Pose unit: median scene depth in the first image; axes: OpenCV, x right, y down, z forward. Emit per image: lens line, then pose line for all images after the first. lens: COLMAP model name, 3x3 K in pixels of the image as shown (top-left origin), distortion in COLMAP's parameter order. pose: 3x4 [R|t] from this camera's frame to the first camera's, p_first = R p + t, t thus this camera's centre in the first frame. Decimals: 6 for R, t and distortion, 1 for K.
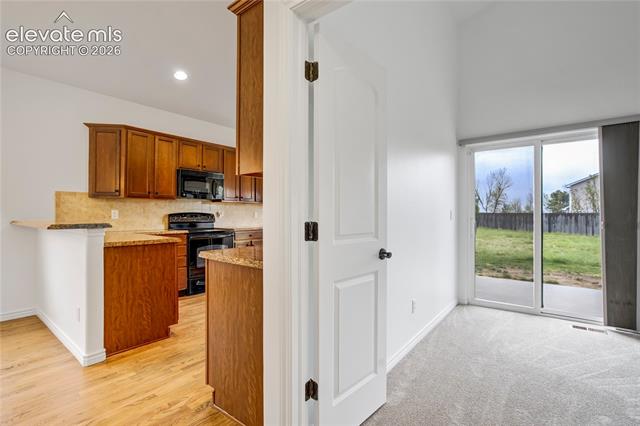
lens RADIAL K [[302.4, 0, 324.1], [0, 302.4, 211.7], [0, 0, 1]] dist [-0.033410, 0.014659]
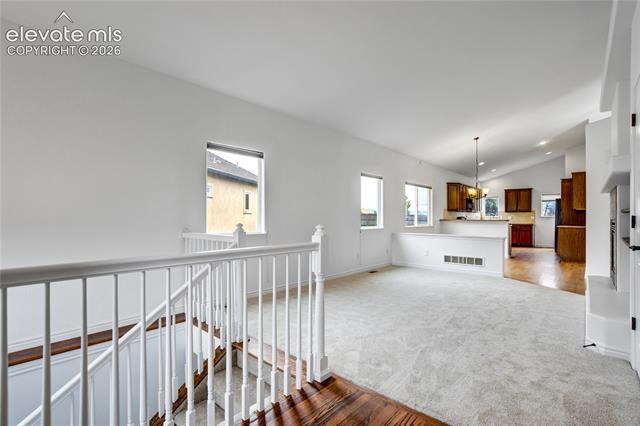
lens RADIAL K [[302.4, 0, 317.4], [0, 302.4, 216.9], [0, 0, 1]] dist [-0.033410, 0.014659]
pose [[0.997967, -0.005114, -0.063533, -1.558771], [0.005053, 0.999987, -0.001122, 0.000200], [0.063538, 0.000799, 0.997979, -1.476909]]
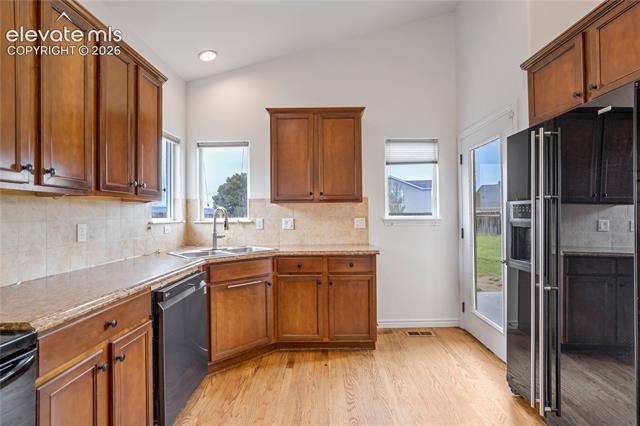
lens RADIAL K [[302.4, 0, 314.7], [0, 302.4, 211.0], [0, 0, 1]] dist [-0.033410, 0.014659]
pose [[0.798614, -0.003275, 0.601835, -0.306369], [0.005729, 0.999981, -0.002161, -0.015944], [-0.601817, 0.005173, 0.798618, 0.844726]]
